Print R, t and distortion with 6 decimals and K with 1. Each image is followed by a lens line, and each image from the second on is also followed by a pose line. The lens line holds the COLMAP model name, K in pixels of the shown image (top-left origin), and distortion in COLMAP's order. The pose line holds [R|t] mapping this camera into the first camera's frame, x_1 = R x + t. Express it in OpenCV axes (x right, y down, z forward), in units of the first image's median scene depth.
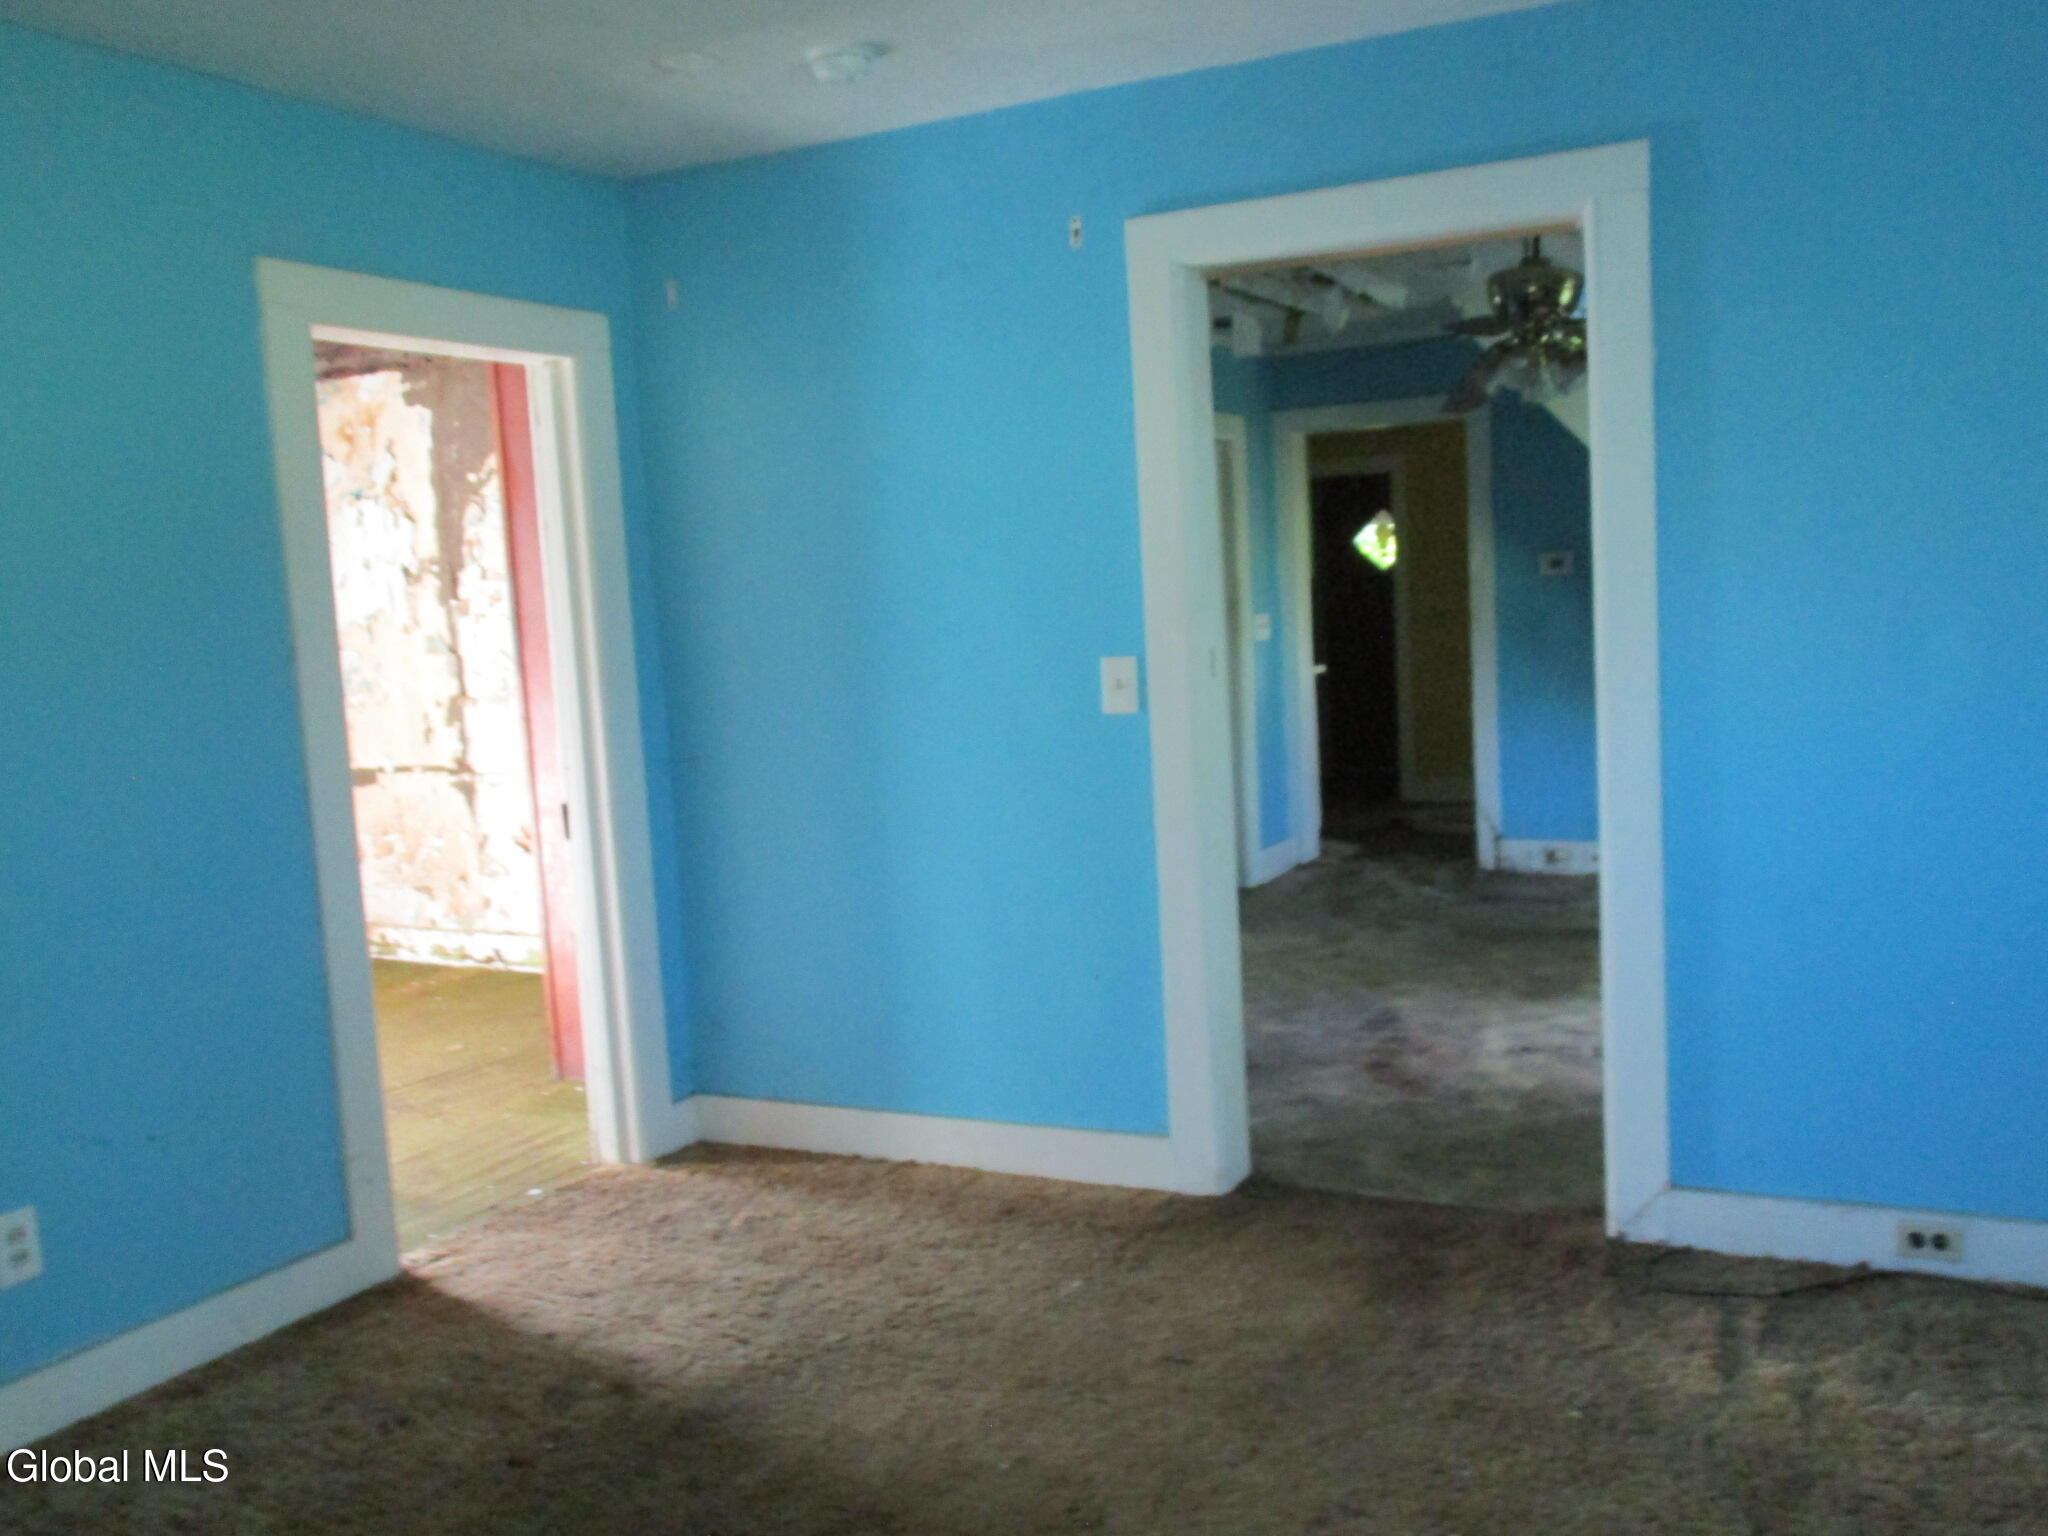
lens RADIAL K [[1717.7, 0, 1011.2], [0, 1717.7, 766.8], [0, 0, 1]] dist [-0.017442, 0.005196]
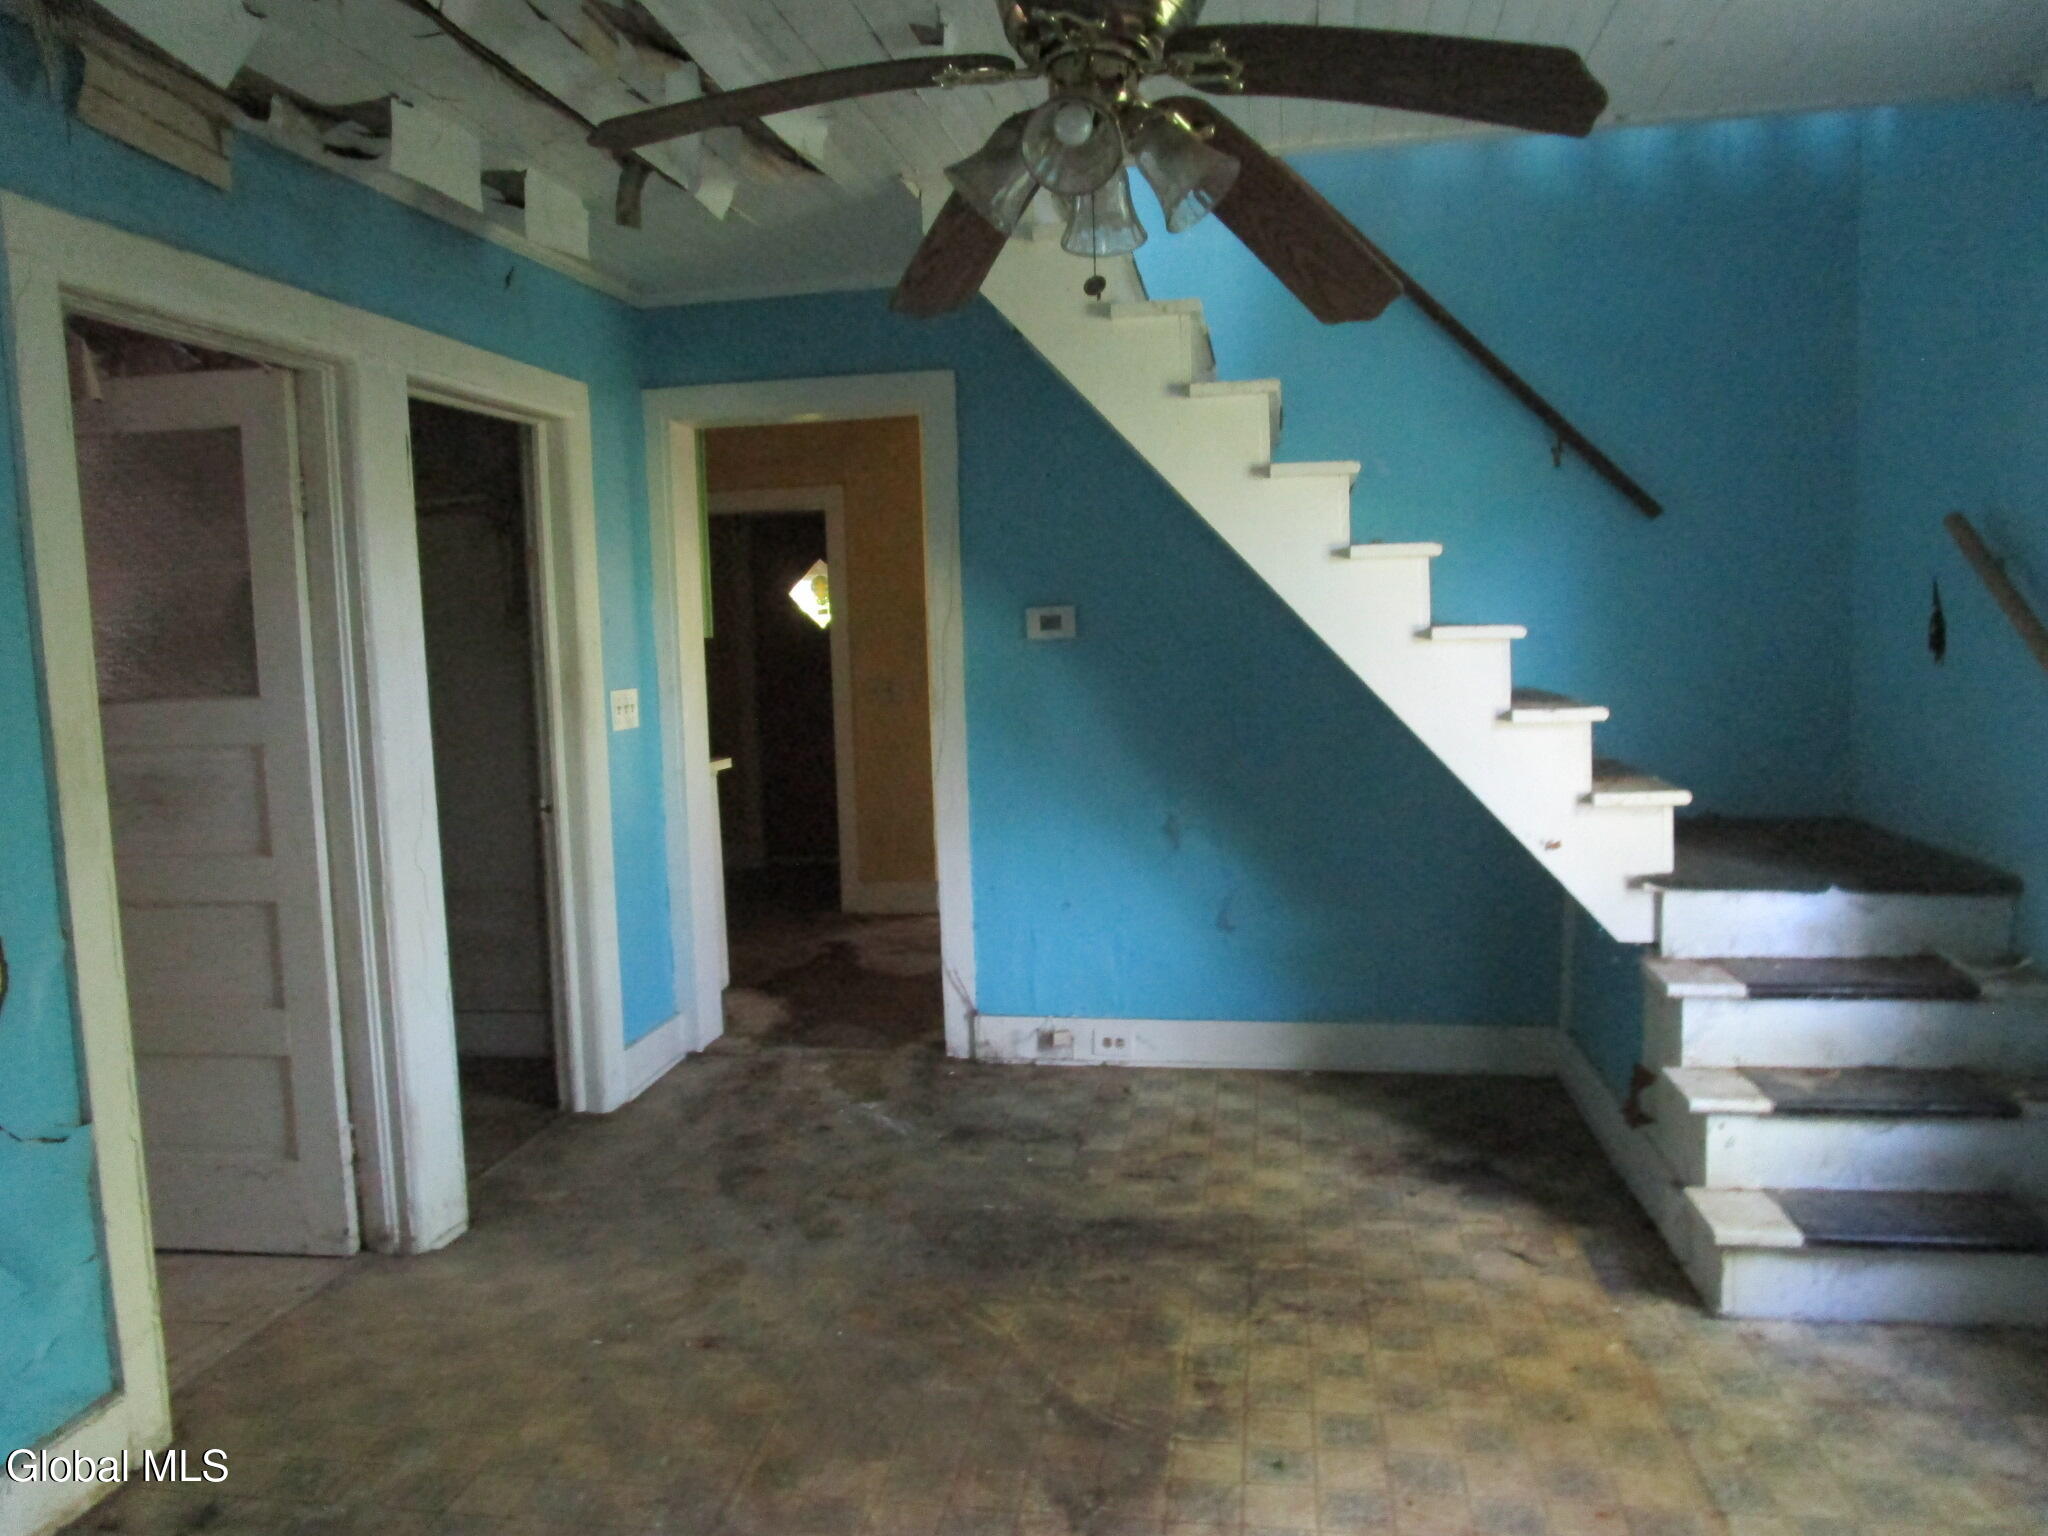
lens RADIAL K [[1469.8, 0, 1020.8], [0, 1469.8, 775.2], [0, 0, 1]] dist [-0.000643, -0.003061]
pose [[0.943522, -0.008557, 0.331199, 0.104262], [0.013326, 0.999838, -0.012130, -0.047955], [-0.331042, 0.015859, 0.943483, 0.425031]]
